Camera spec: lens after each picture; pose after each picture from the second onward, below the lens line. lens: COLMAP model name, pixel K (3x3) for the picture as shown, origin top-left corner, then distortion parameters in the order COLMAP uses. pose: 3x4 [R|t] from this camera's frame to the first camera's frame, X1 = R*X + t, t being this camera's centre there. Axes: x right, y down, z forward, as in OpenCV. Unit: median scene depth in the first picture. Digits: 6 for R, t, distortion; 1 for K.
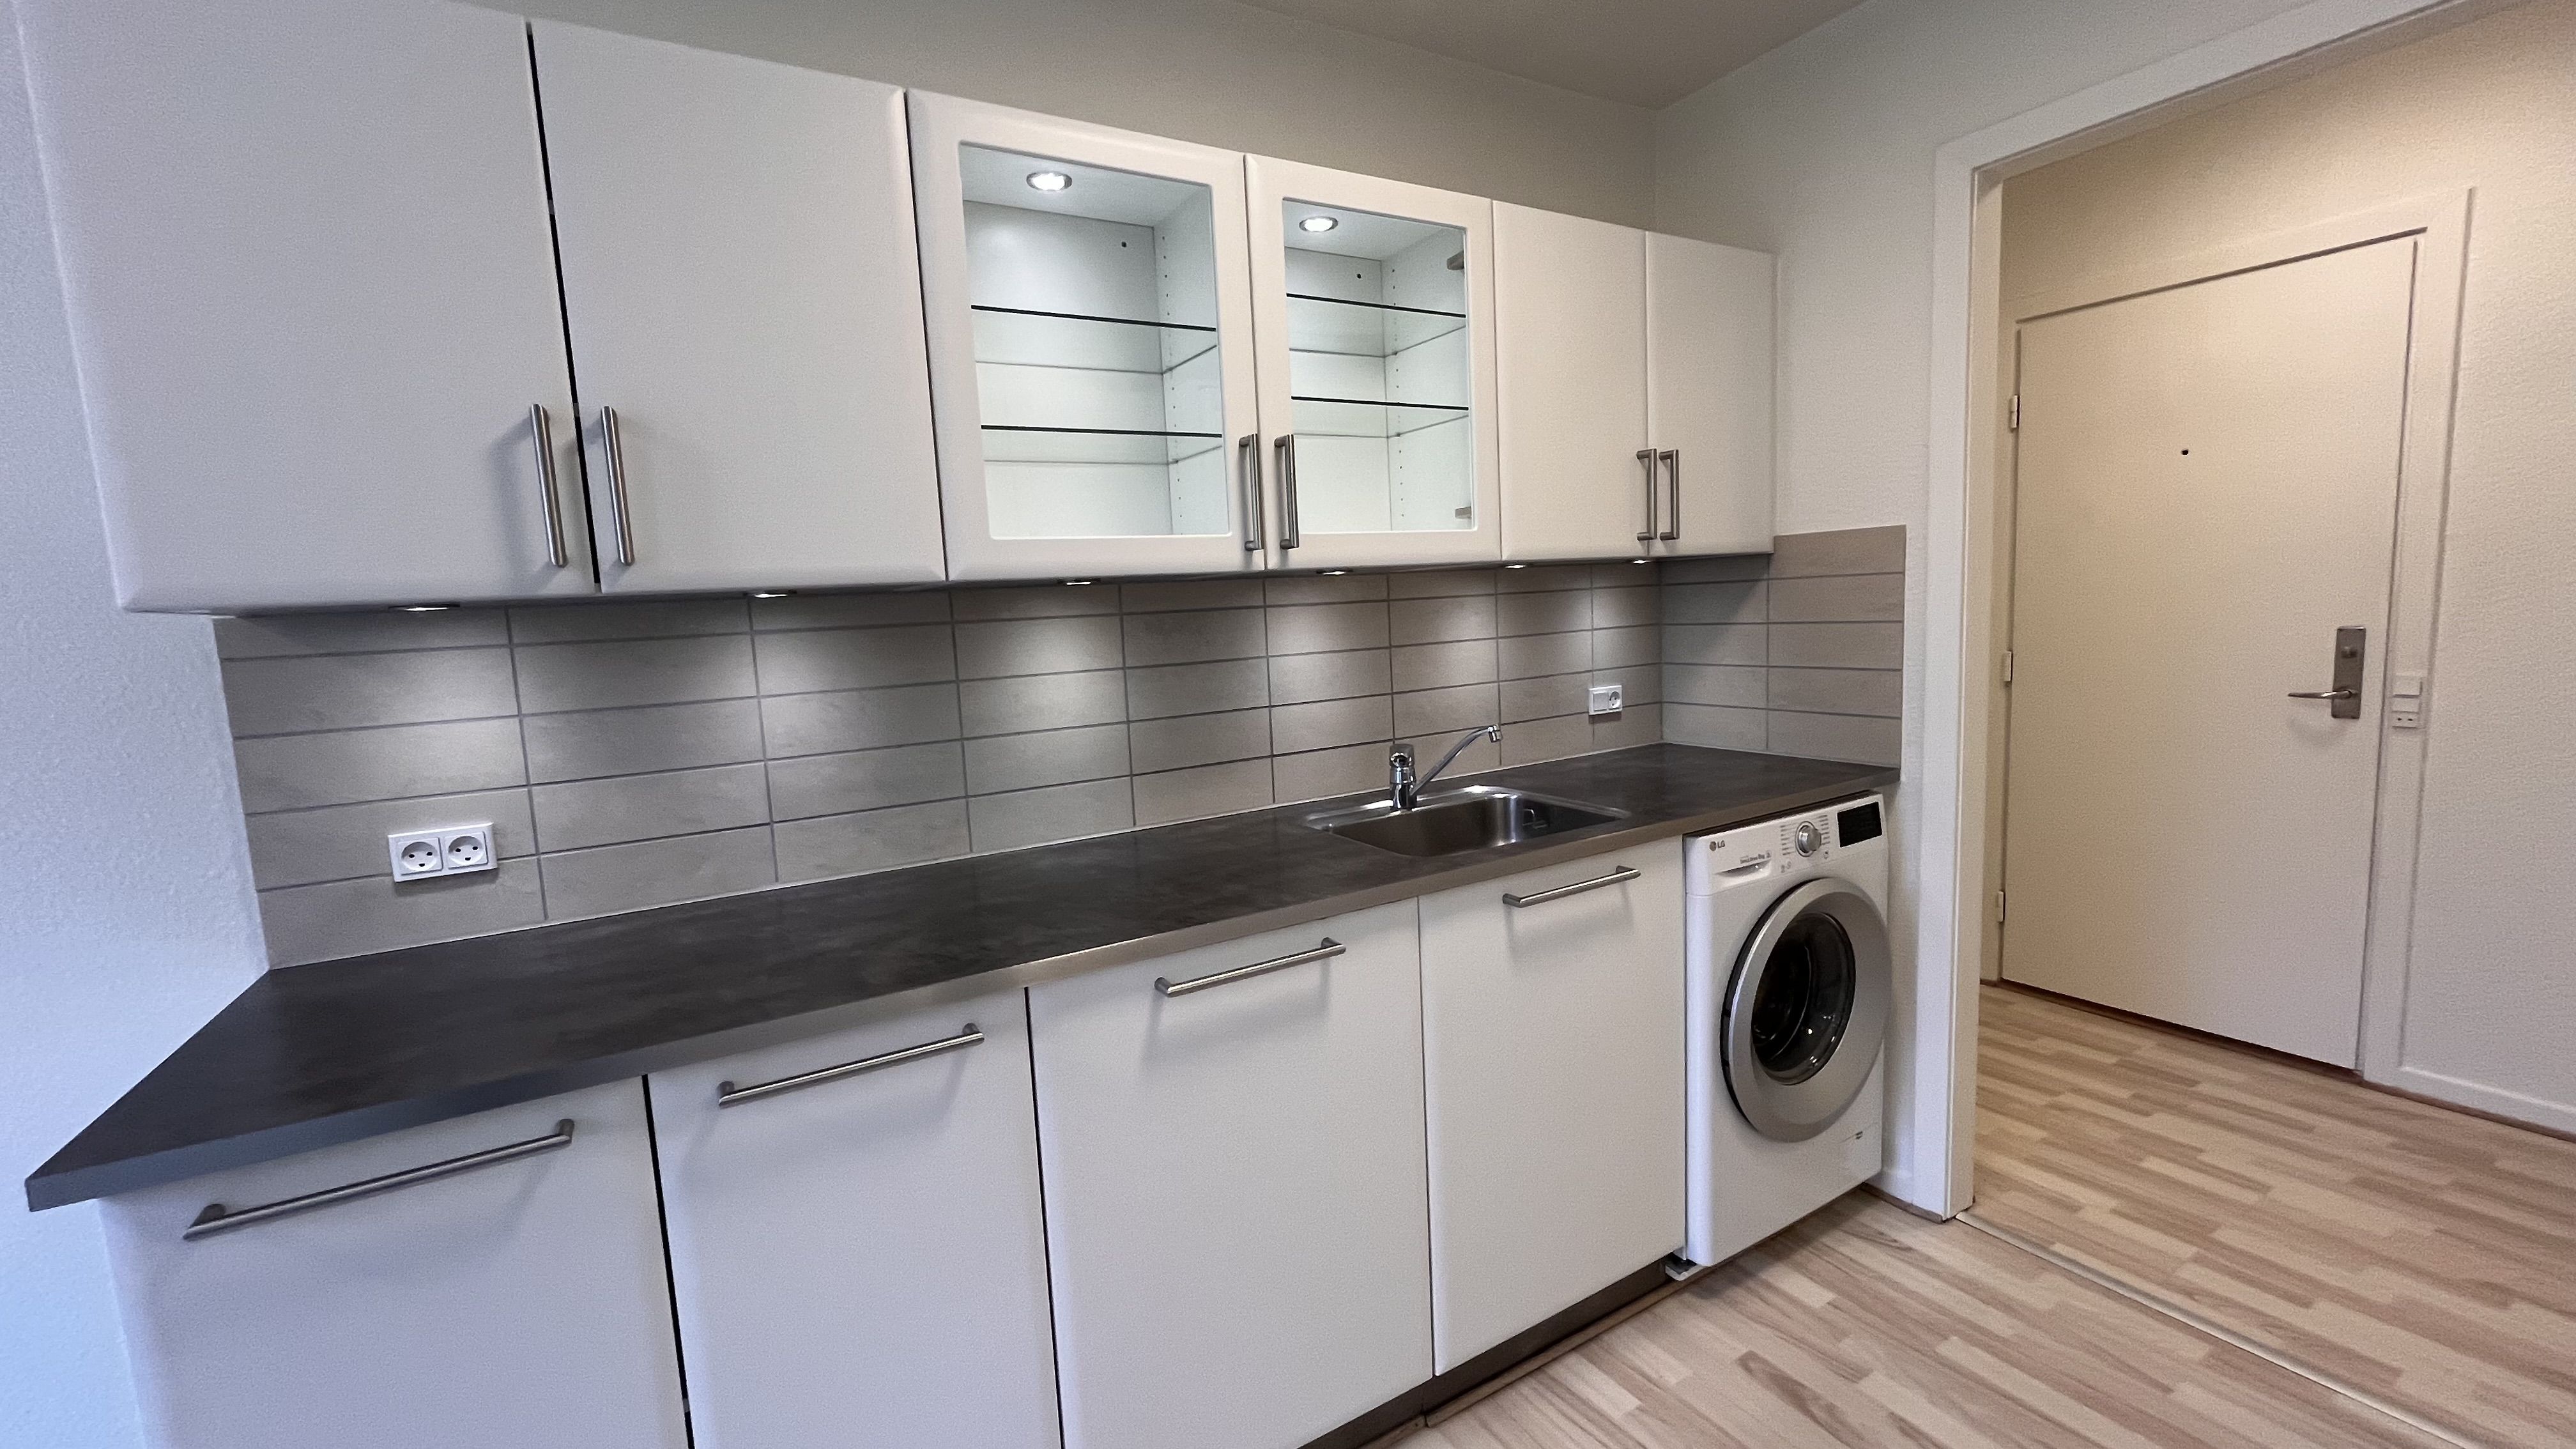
lens RADIAL K [[1037.7, 0, 1288.0], [0, 1037.7, 724.5], [0, 0, 1]] dist [-0.002834, 0.000178]
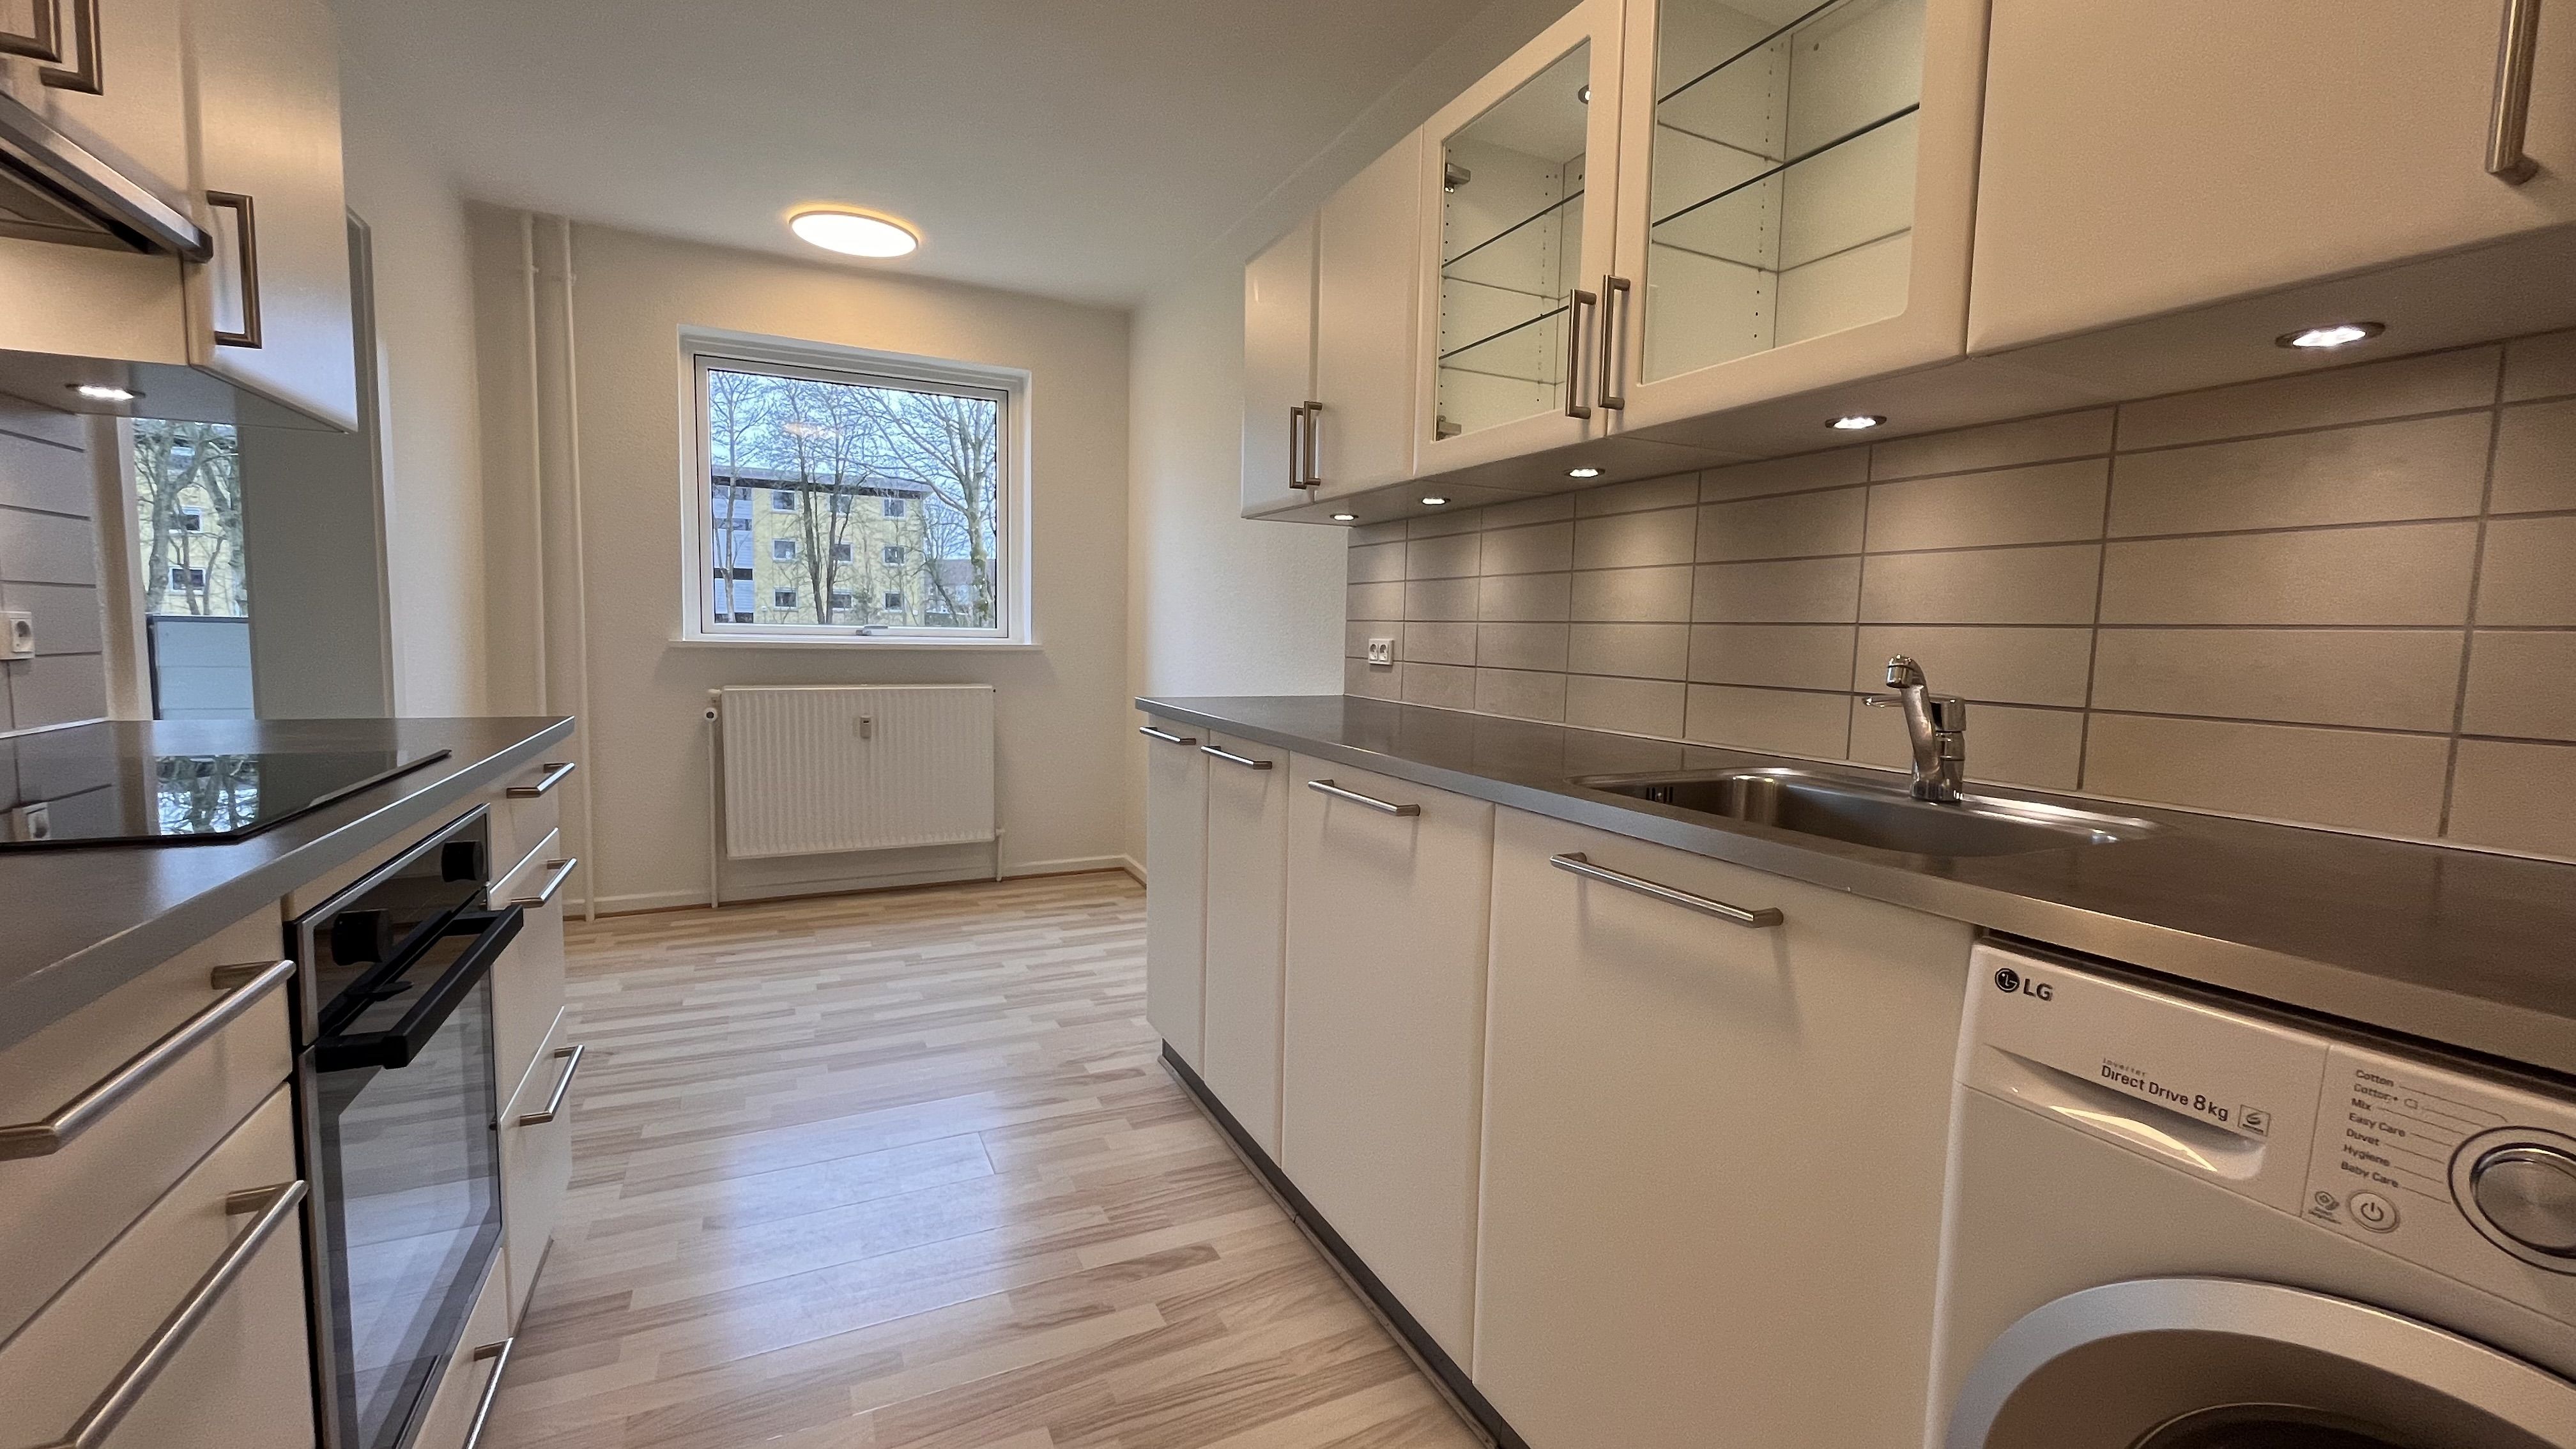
lens RADIAL K [[1037.7, 0, 1288.0], [0, 1037.7, 724.5], [0, 0, 1]] dist [-0.002834, 0.000178]
pose [[-0.086336, 0.134908, -0.987090, 0.894353], [-0.138984, 0.979470, 0.146023, 0.000865], [0.986524, 0.149797, -0.065813, 0.808914]]
